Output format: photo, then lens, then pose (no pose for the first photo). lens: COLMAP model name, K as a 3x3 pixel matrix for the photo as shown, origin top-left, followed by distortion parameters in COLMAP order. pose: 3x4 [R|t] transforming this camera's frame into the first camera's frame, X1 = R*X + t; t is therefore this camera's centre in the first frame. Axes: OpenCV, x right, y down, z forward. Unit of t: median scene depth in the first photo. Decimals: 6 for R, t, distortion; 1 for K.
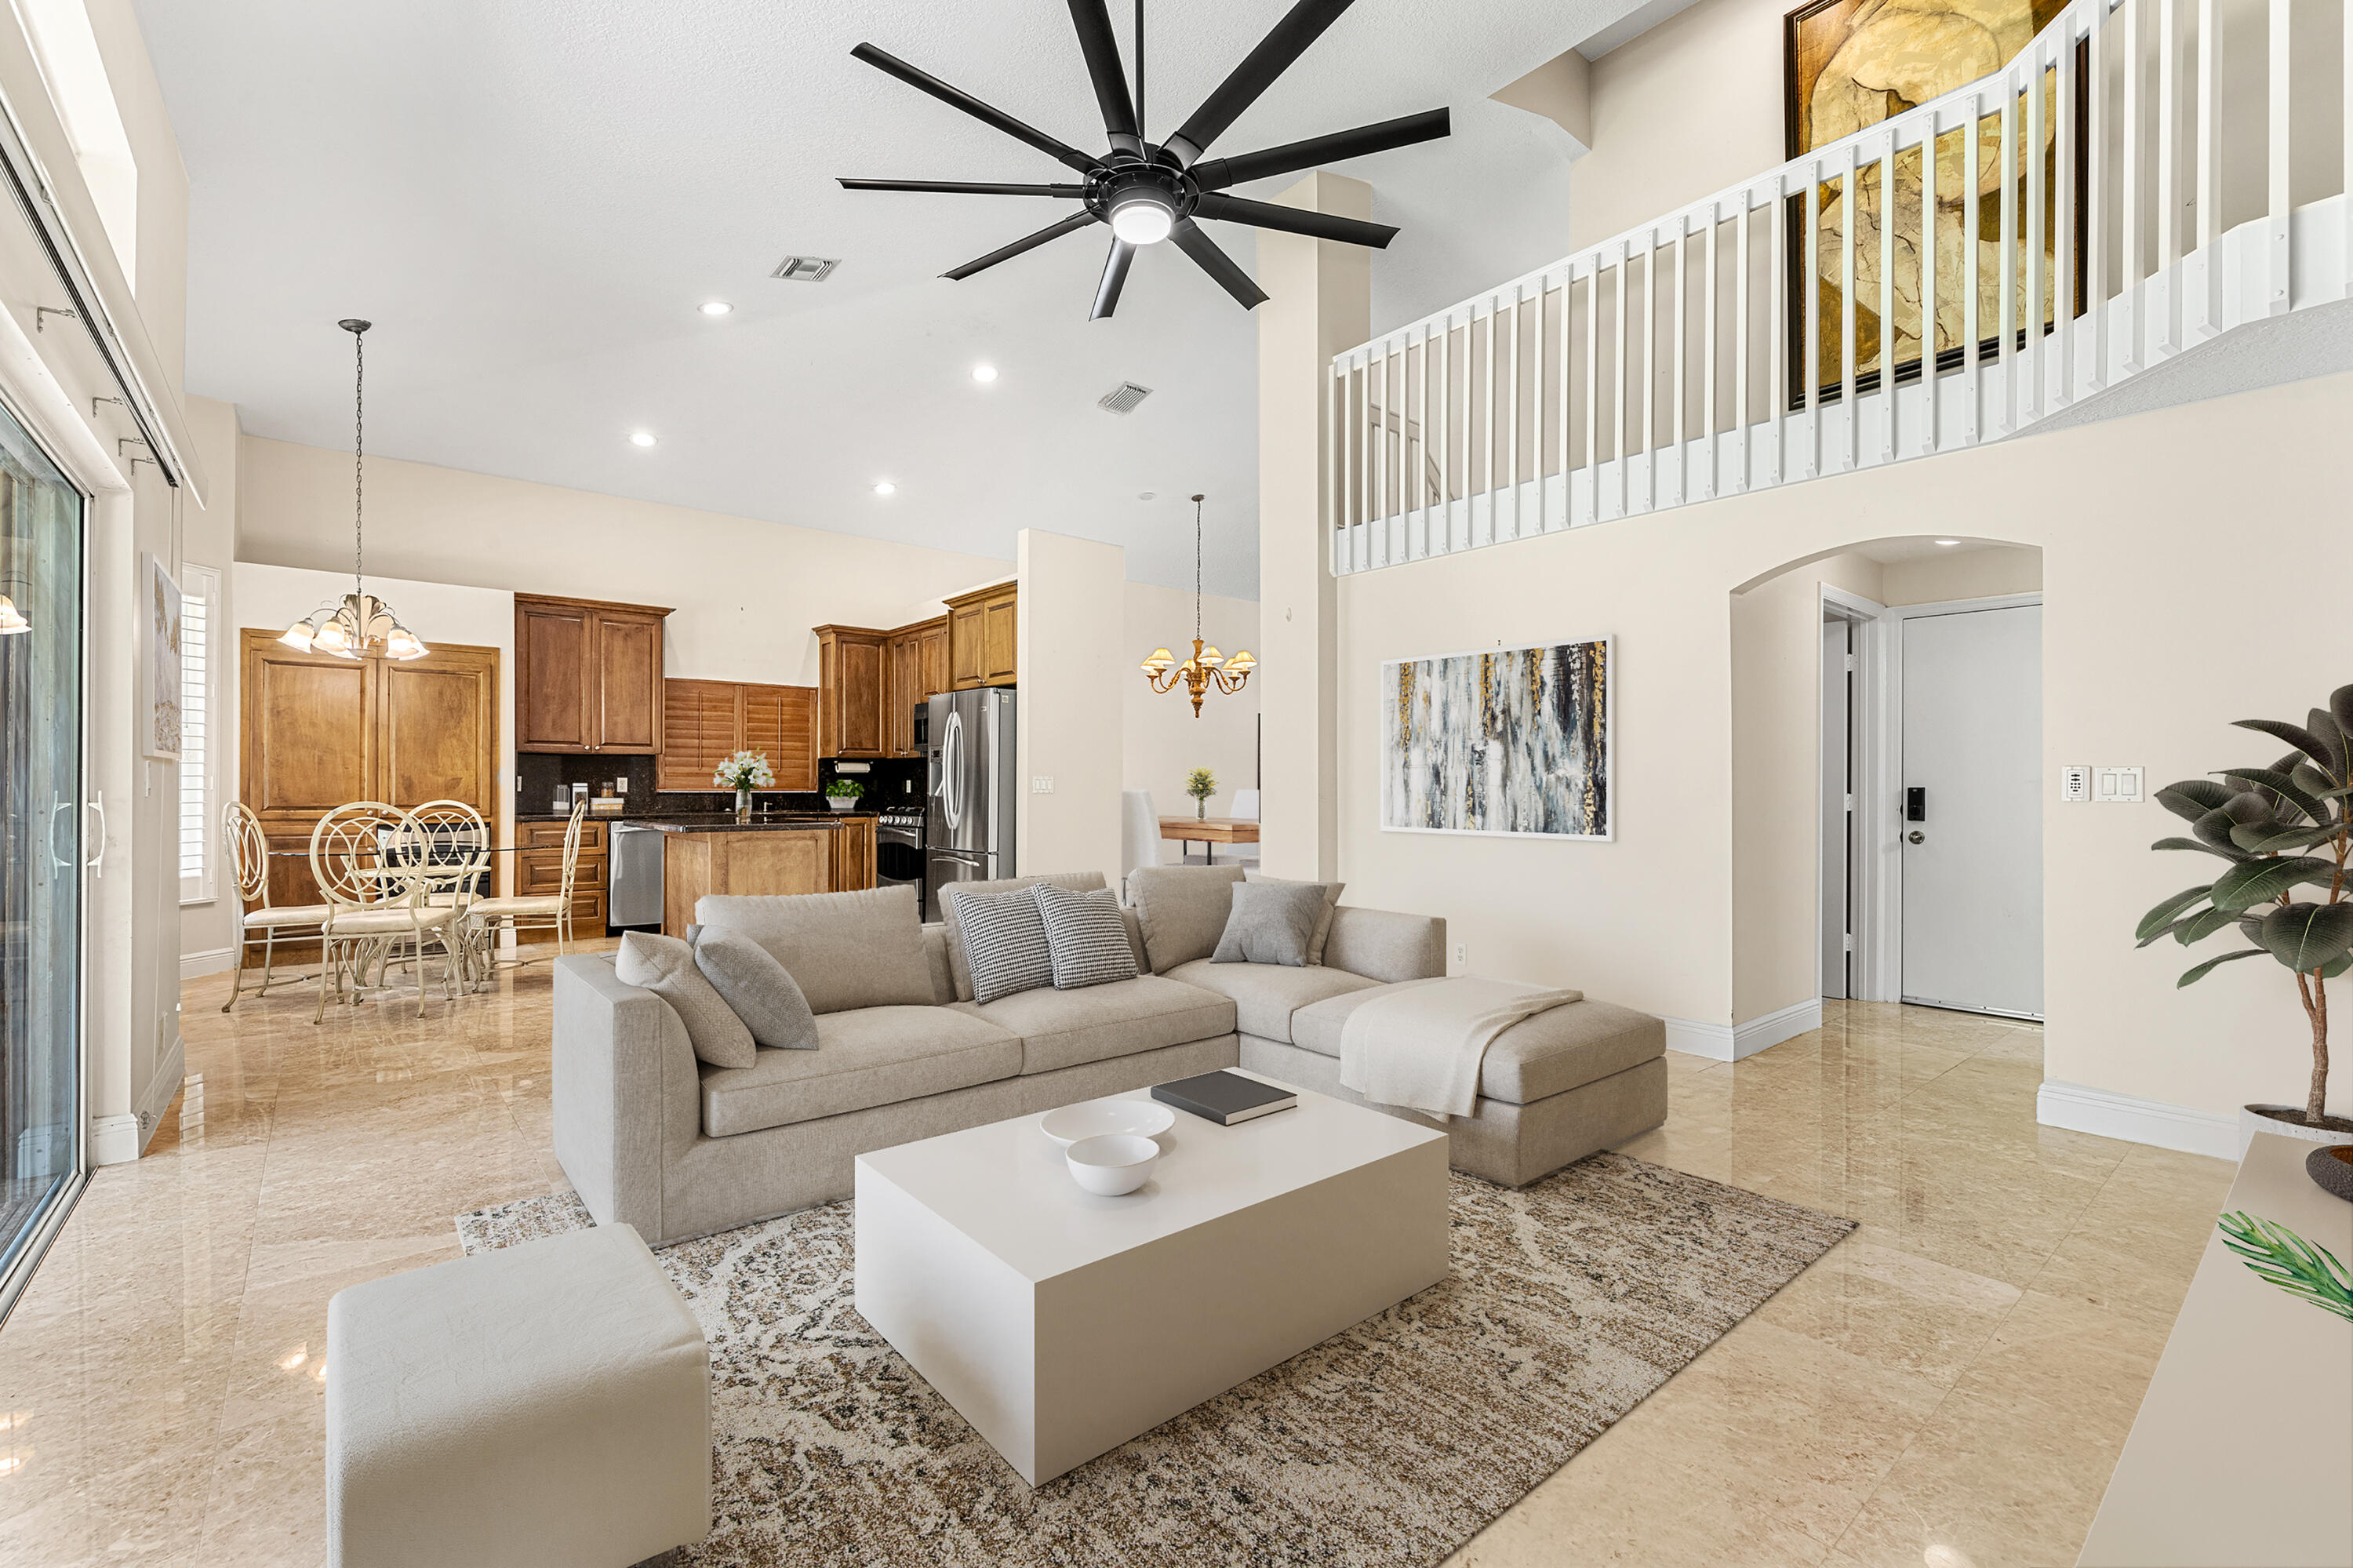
lens RADIAL K [[1010.8, 0, 1172.0], [0, 1010.8, 786.0], [0, 0, 1]] dist [0.000546, -0.000249]
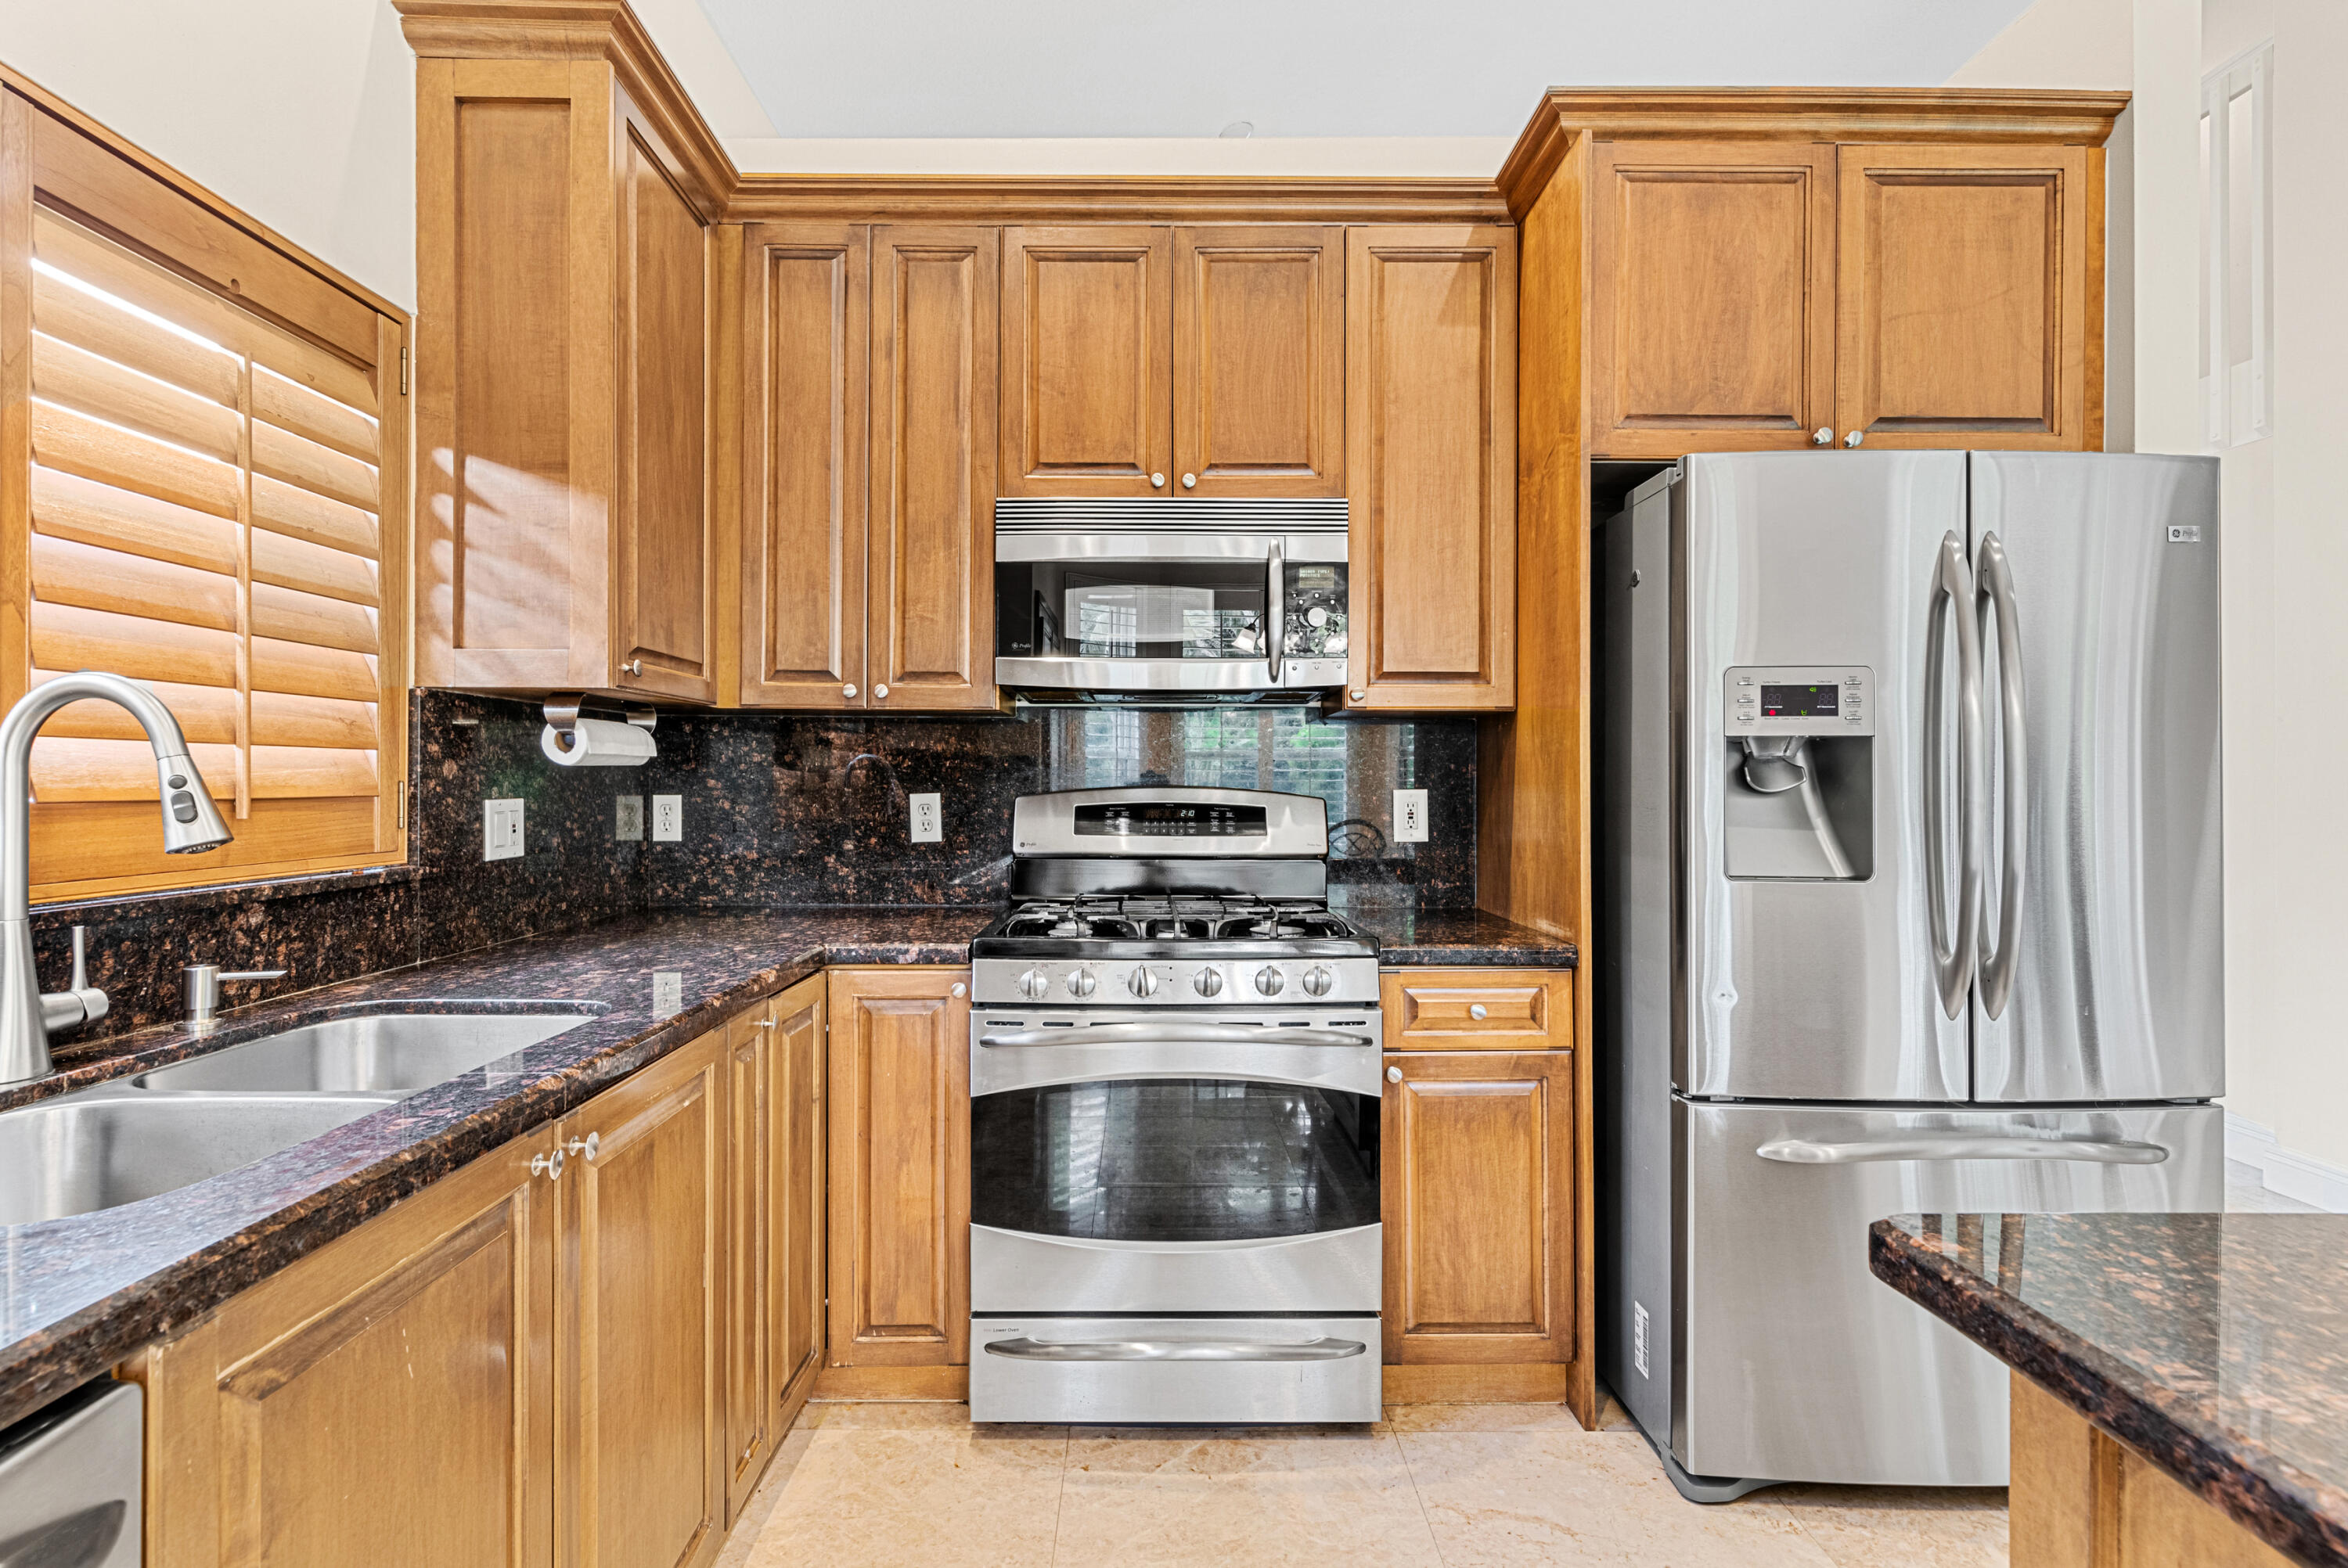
lens RADIAL K [[1061.4, 0, 1142.7], [0, 1061.4, 780.3], [0, 0, 1]] dist [0.000278, -0.000385]
pose [[0.637814, -0.001087, 0.770189, -0.494911], [-0.002759, 0.999989, 0.003697, -0.013528], [-0.770185, -0.004483, 0.637804, 0.911474]]
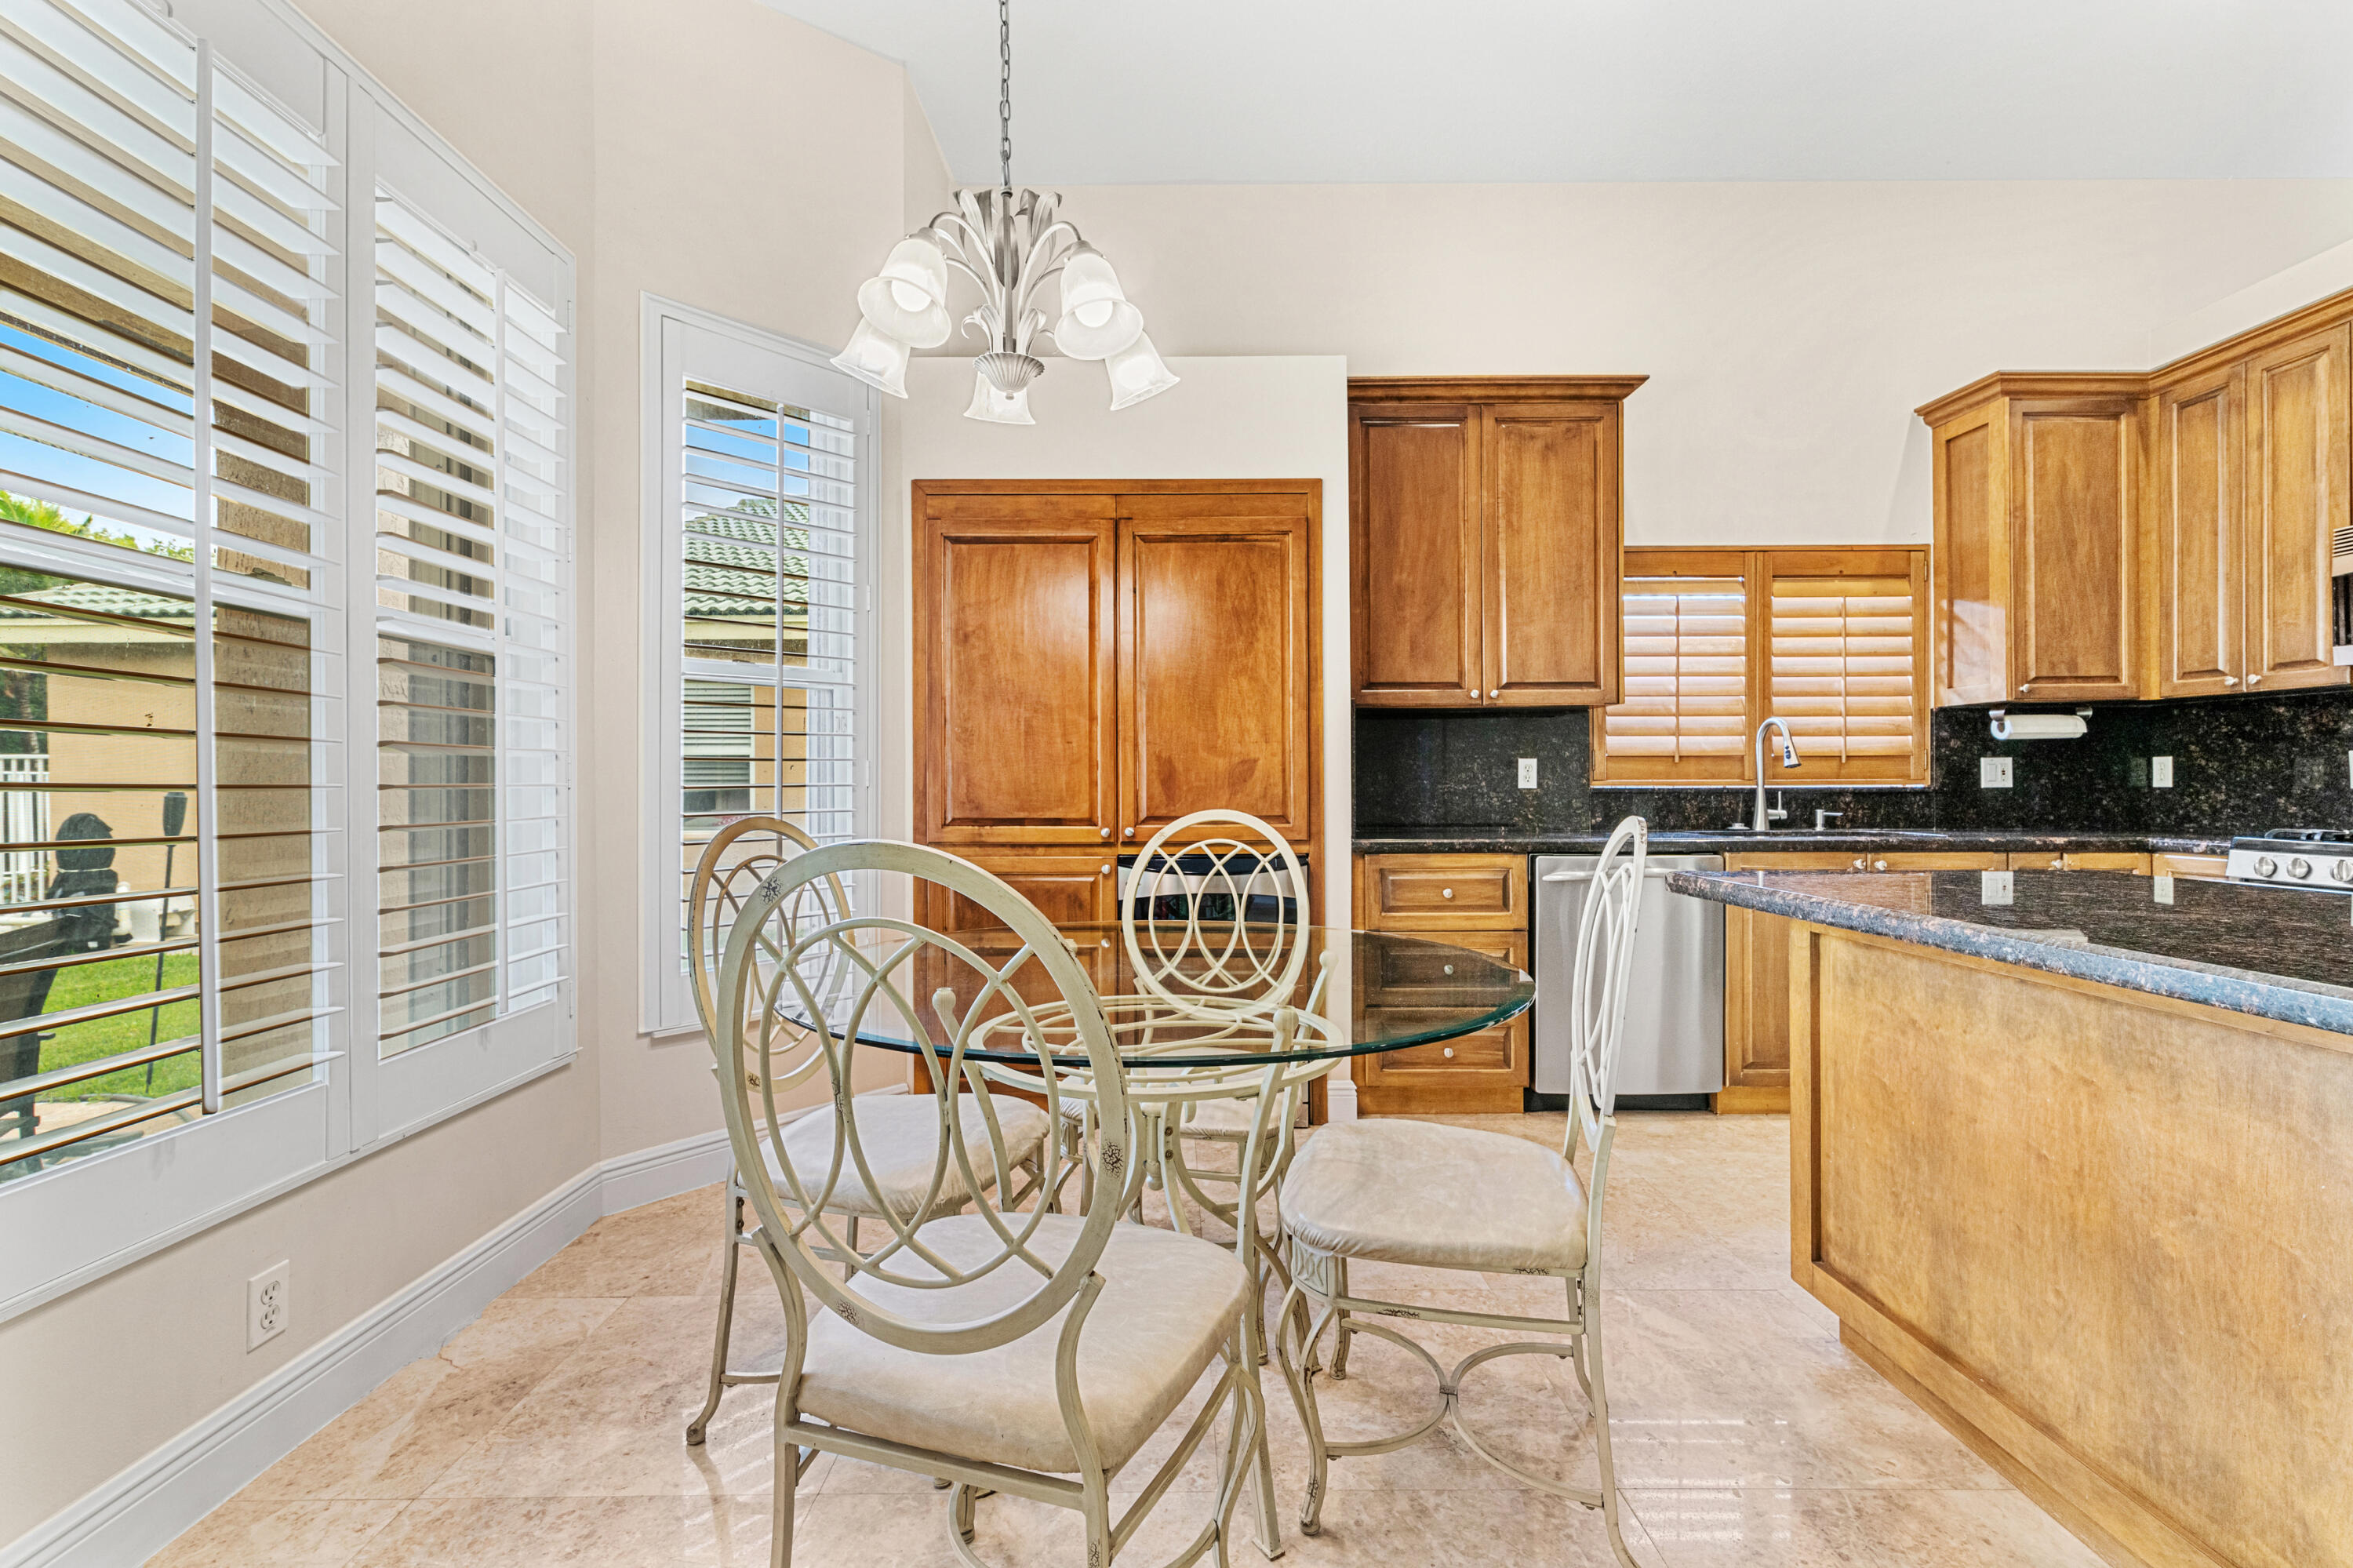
lens RADIAL K [[1010.8, 0, 1172.0], [0, 1010.8, 786.0], [0, 0, 1]] dist [0.000546, -0.000249]
pose [[0.772547, -0.004295, -0.634943, -0.388386], [0.007390, 0.999970, 0.002228, 0.002829], [0.634915, -0.006413, 0.772555, 0.546061]]
